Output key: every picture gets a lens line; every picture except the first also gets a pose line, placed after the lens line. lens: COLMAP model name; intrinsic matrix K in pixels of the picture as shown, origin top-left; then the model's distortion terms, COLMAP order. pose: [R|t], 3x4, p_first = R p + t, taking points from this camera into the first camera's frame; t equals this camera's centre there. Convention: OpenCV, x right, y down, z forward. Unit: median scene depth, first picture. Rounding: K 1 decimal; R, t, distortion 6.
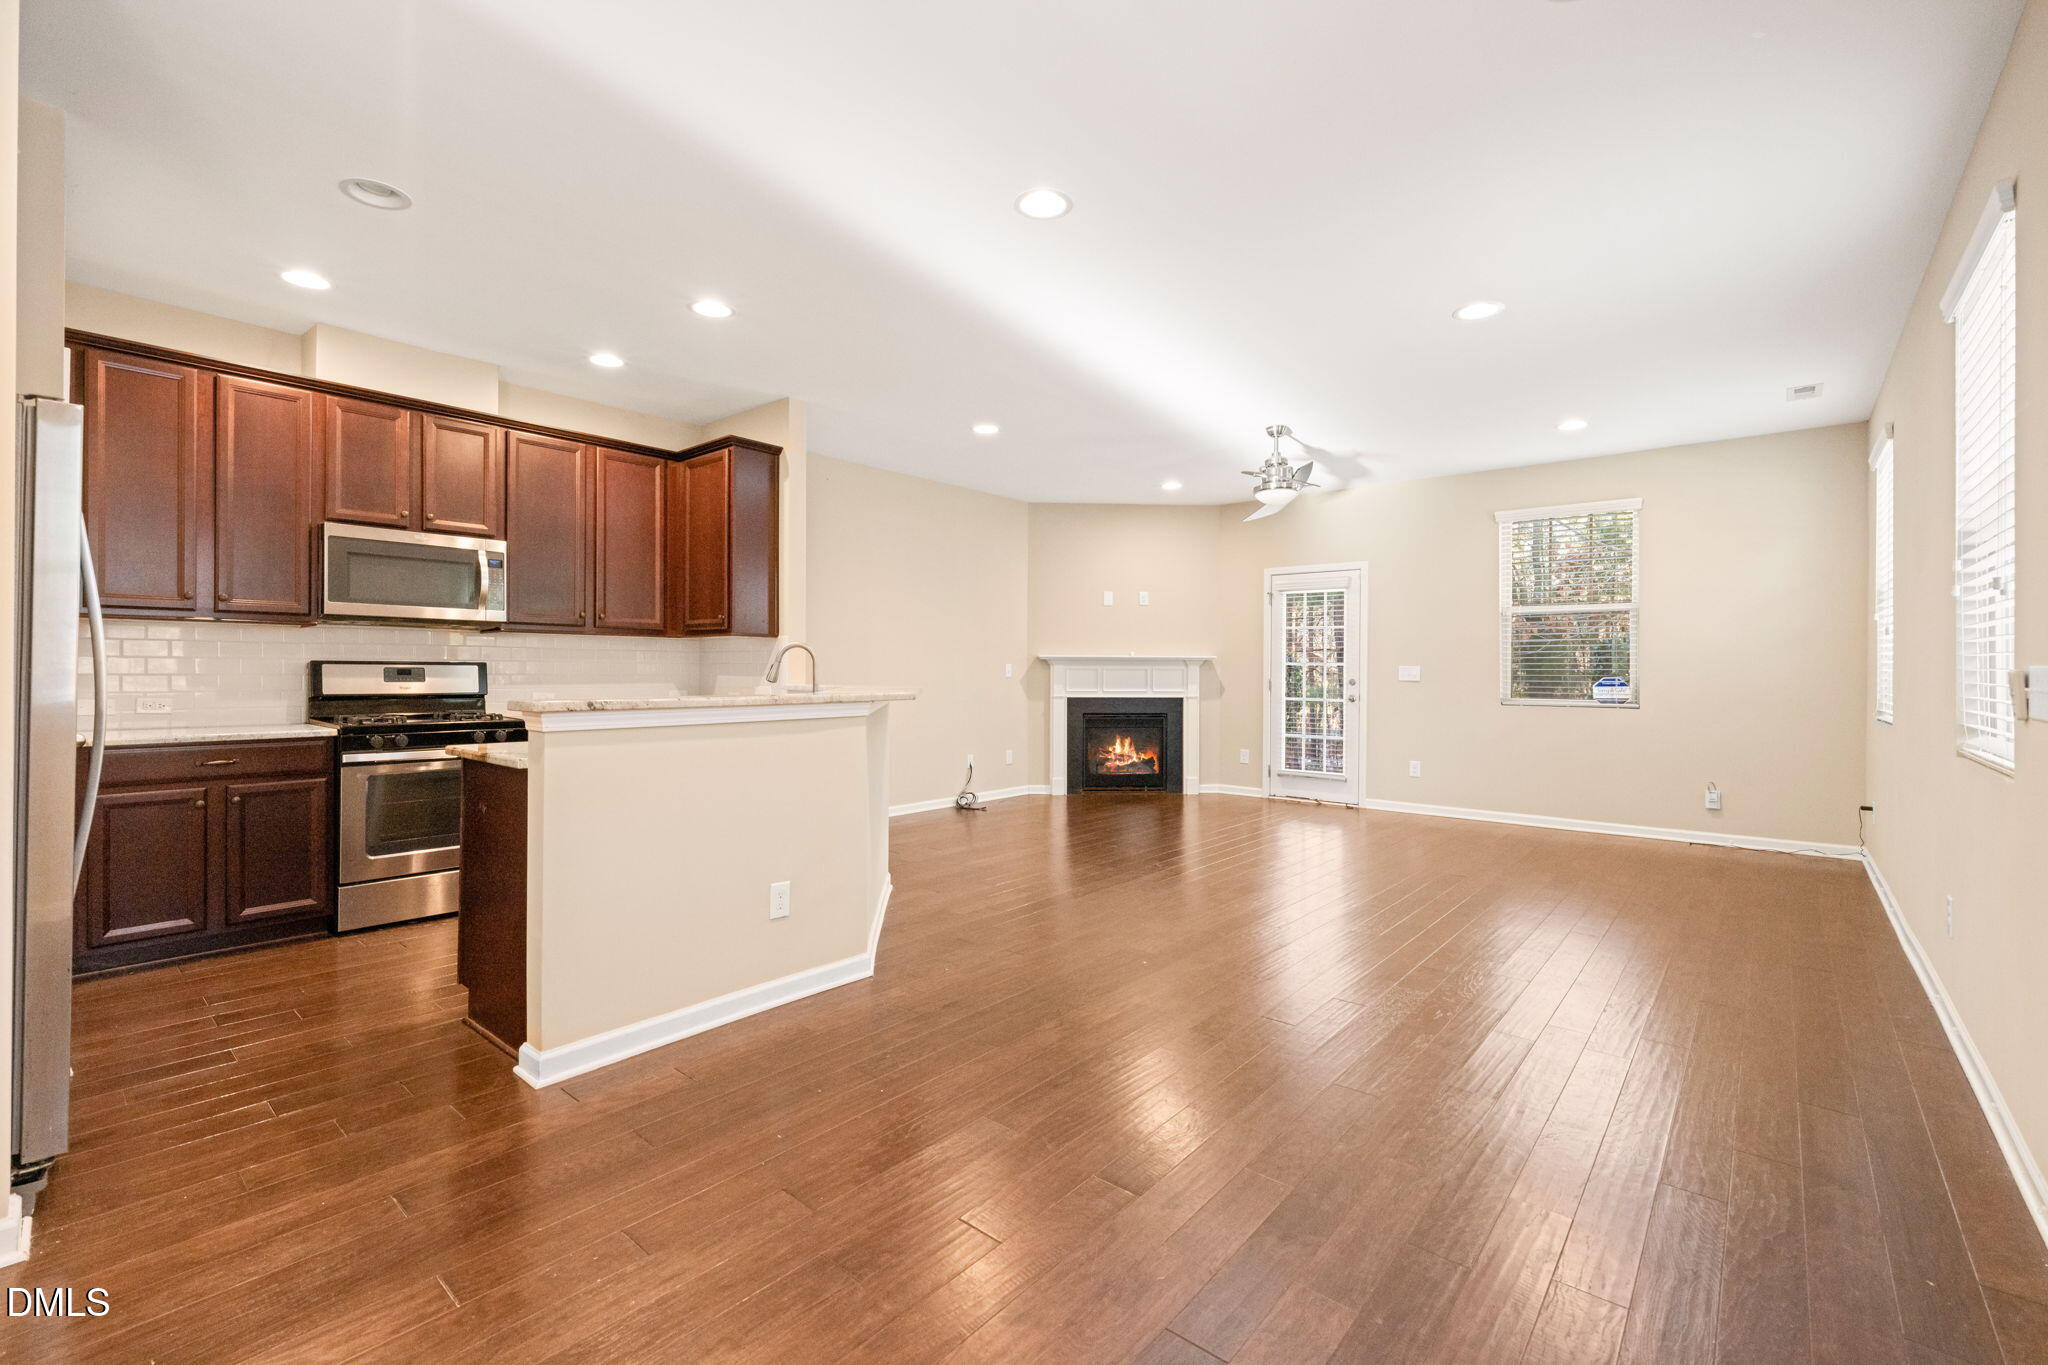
lens RADIAL K [[890.7, 0, 1017.4], [0, 890.7, 674.6], [0, 0, 1]] dist [0.001251, 0.001018]
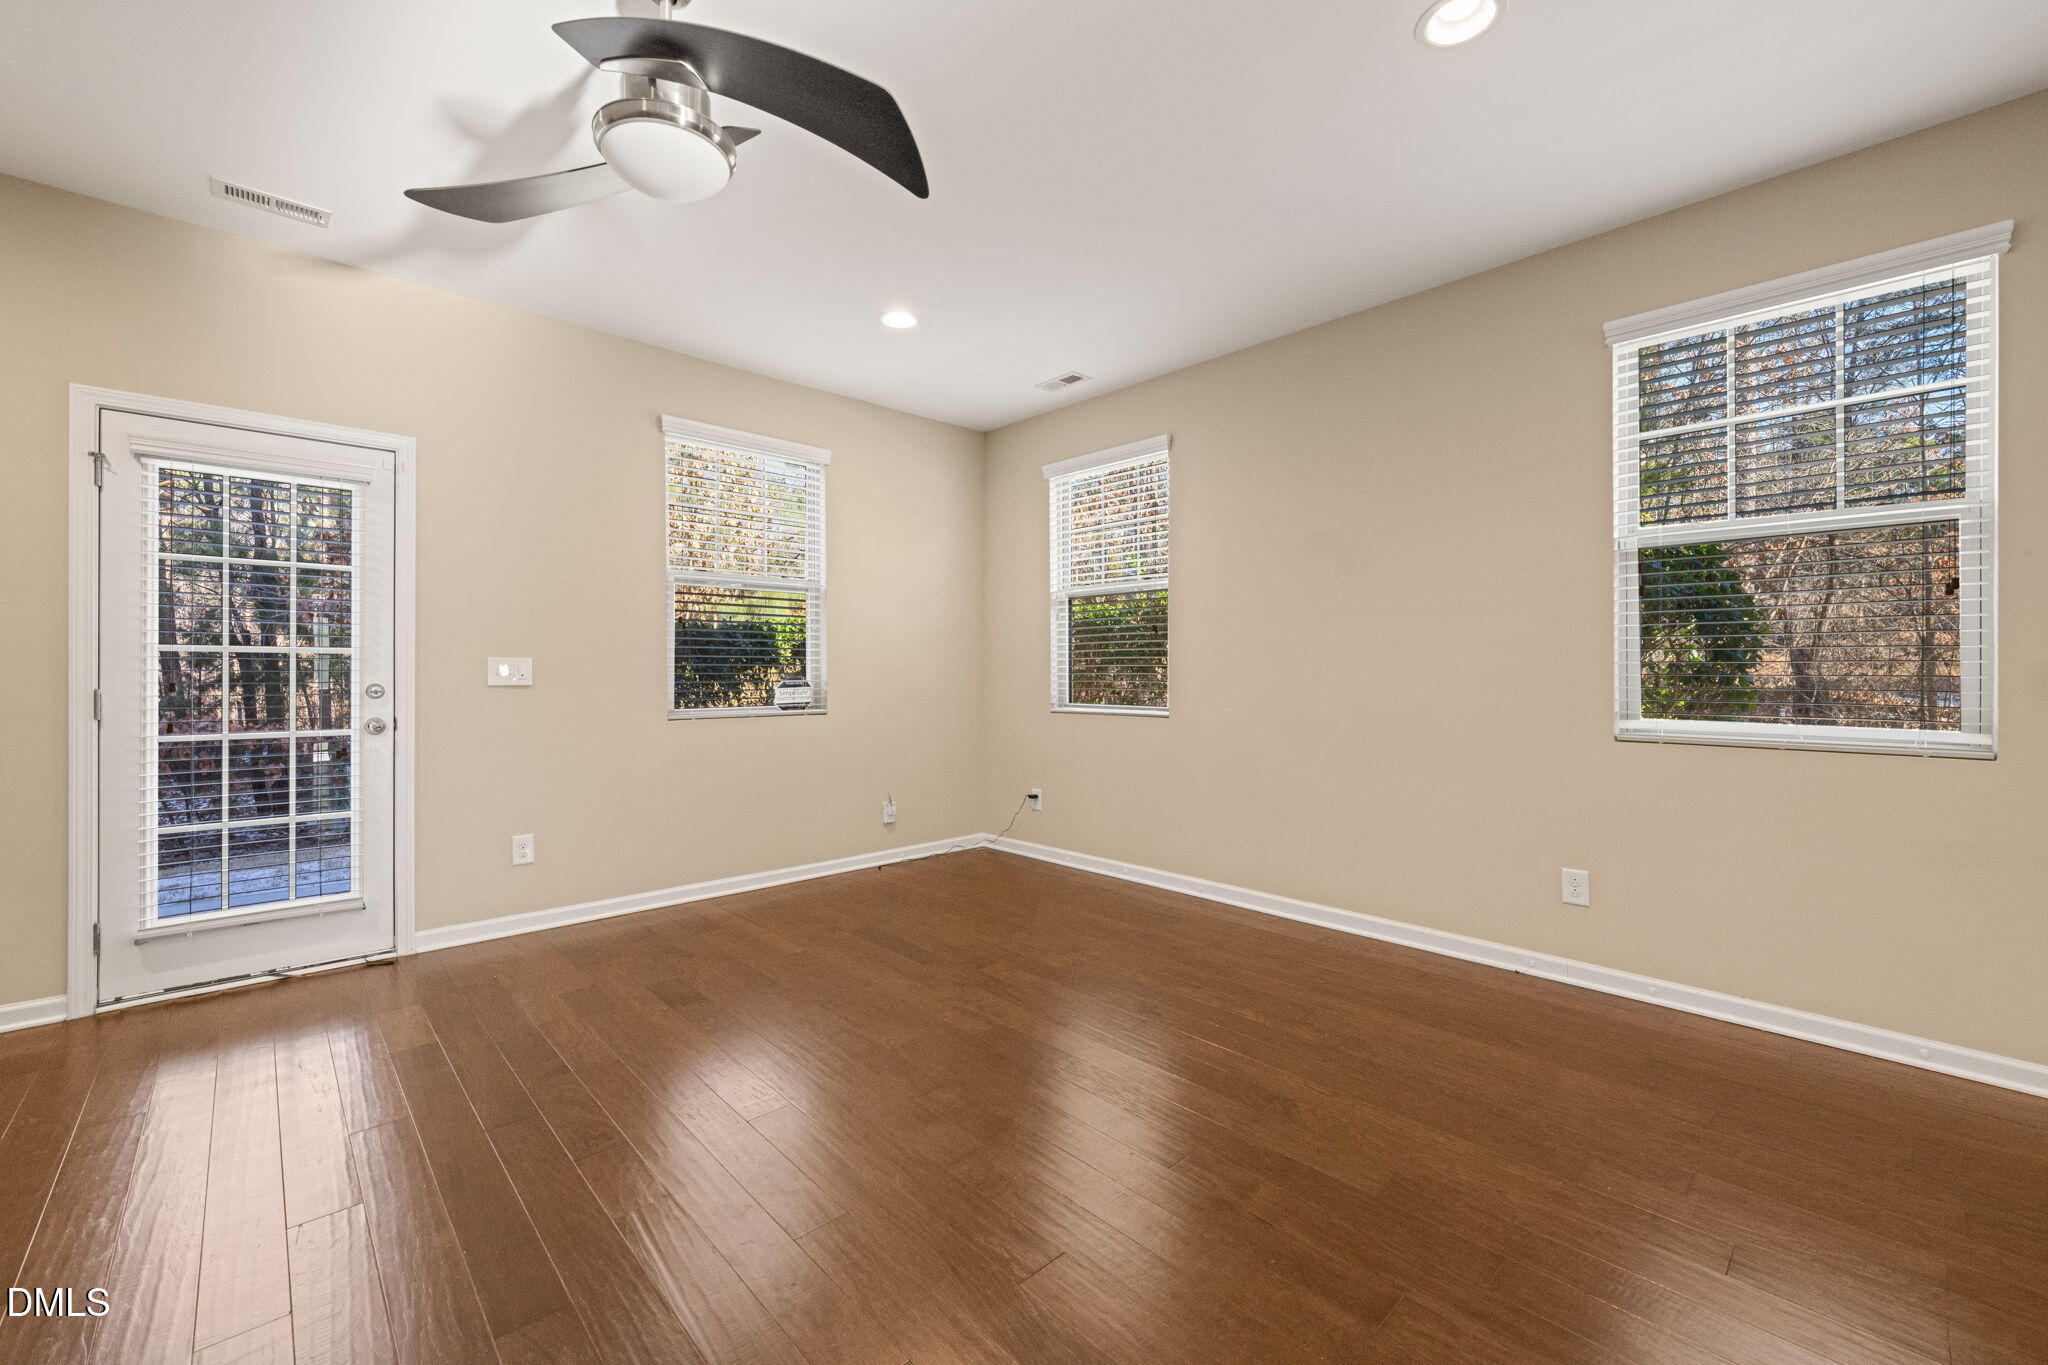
lens RADIAL K [[830.9, 0, 1029.9], [0, 830.9, 672.0], [0, 0, 1]] dist [-0.000251, -0.001226]
pose [[0.108504, -0.004812, 0.994084, -0.016006], [0.006609, 0.999970, 0.004119, -0.000843], [-0.994074, 0.006123, 0.108532, 0.621895]]
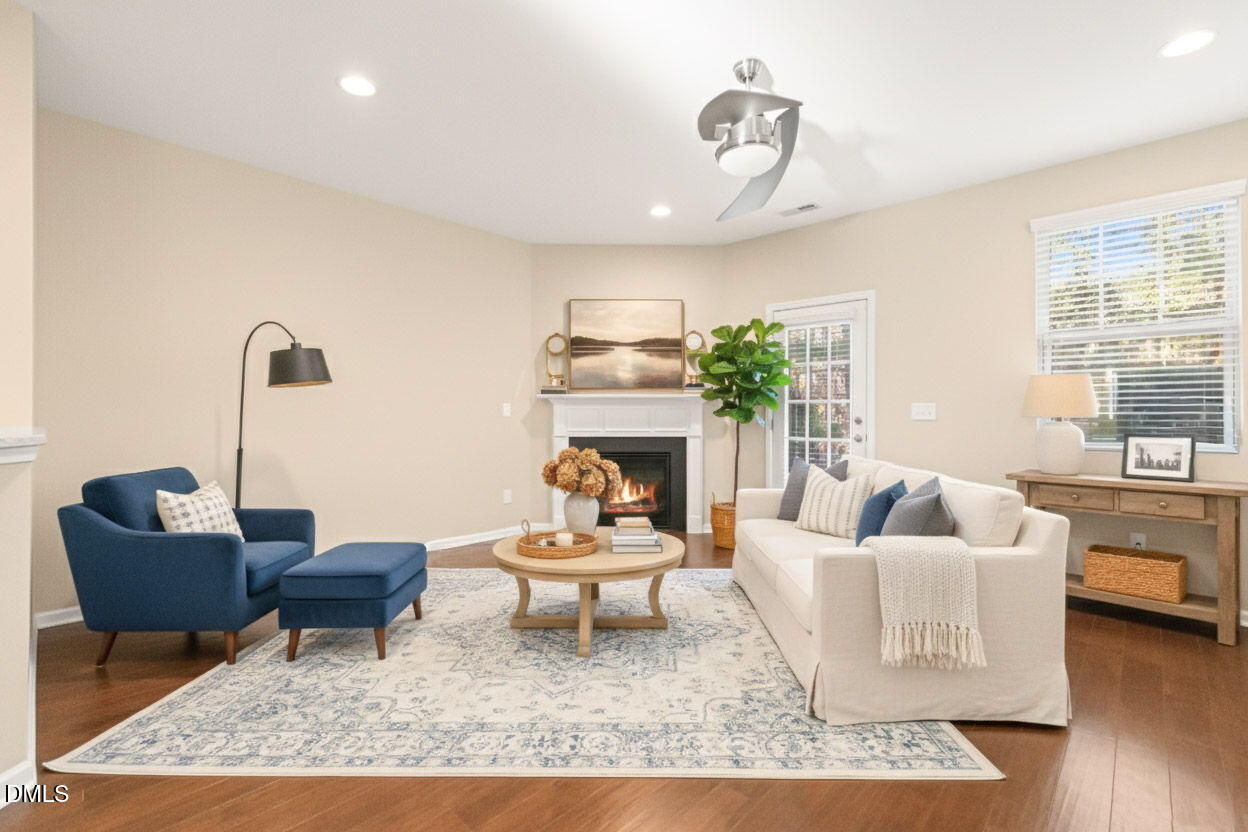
lens RADIAL K [[542.8, 0, 624.1], [0, 542.8, 412.0], [0, 0, 1]] dist [0.001251, 0.001018]
pose [[0.998891, -0.003800, -0.046920, 0.160483], [0.003570, 0.999981, -0.004986, 0.001271], [0.046938, 0.004813, 0.998886, 0.428907]]
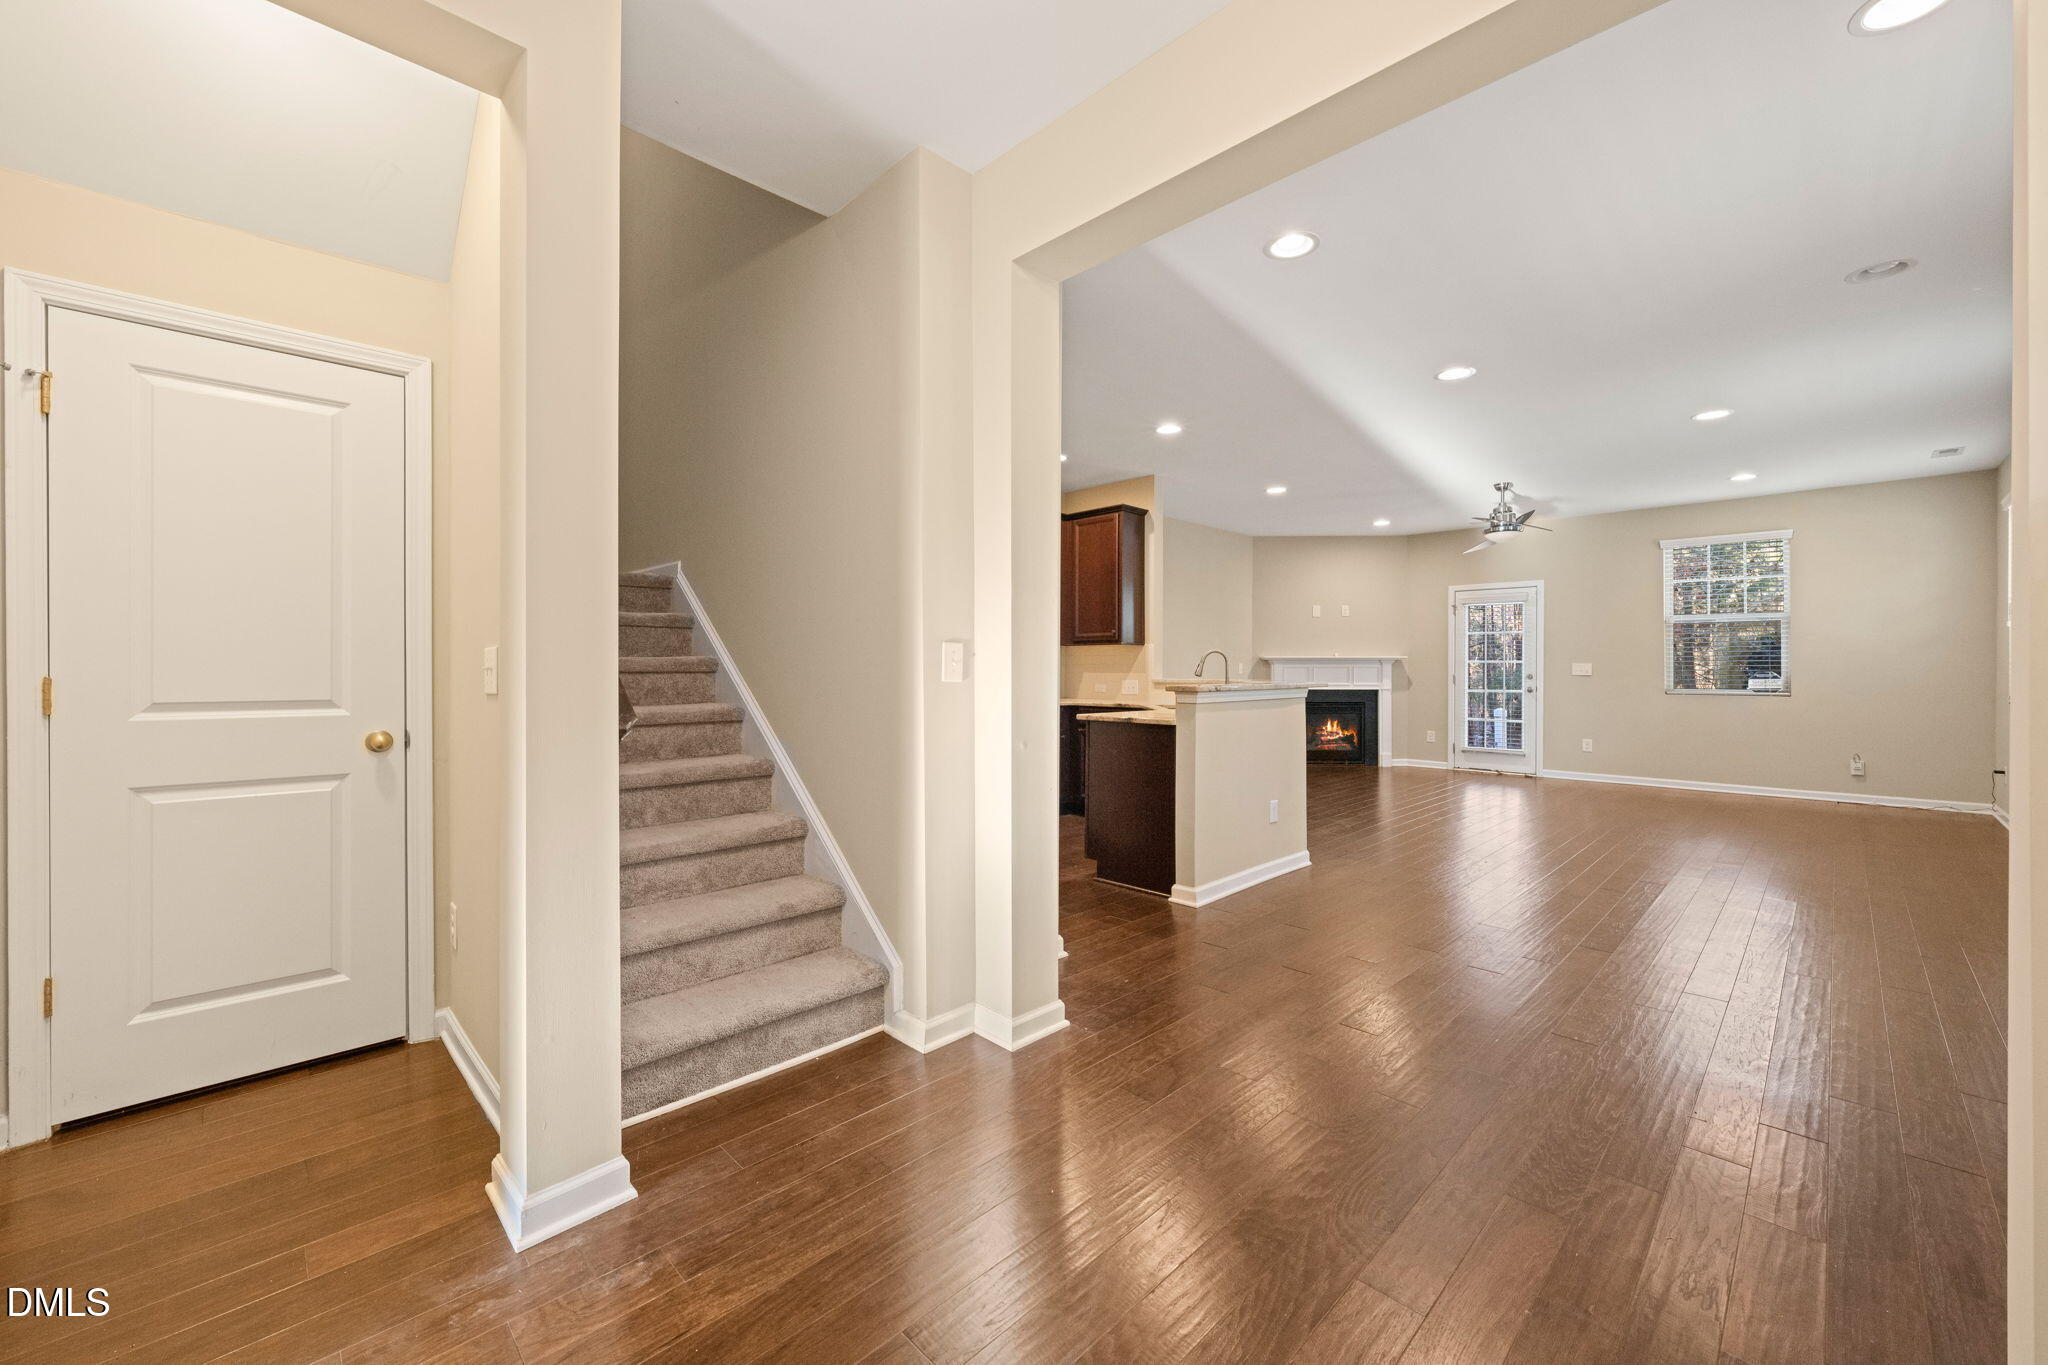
lens RADIAL K [[817.5, 0, 1022.4], [0, 817.5, 673.7], [0, 0, 1]] dist [0.009036, 0.000008]
pose [[0.996876, -0.004300, -0.078865, -0.245902], [0.004332, 0.999991, 0.000236, 0.001250], [0.078863, -0.000577, 0.996885, -0.206476]]
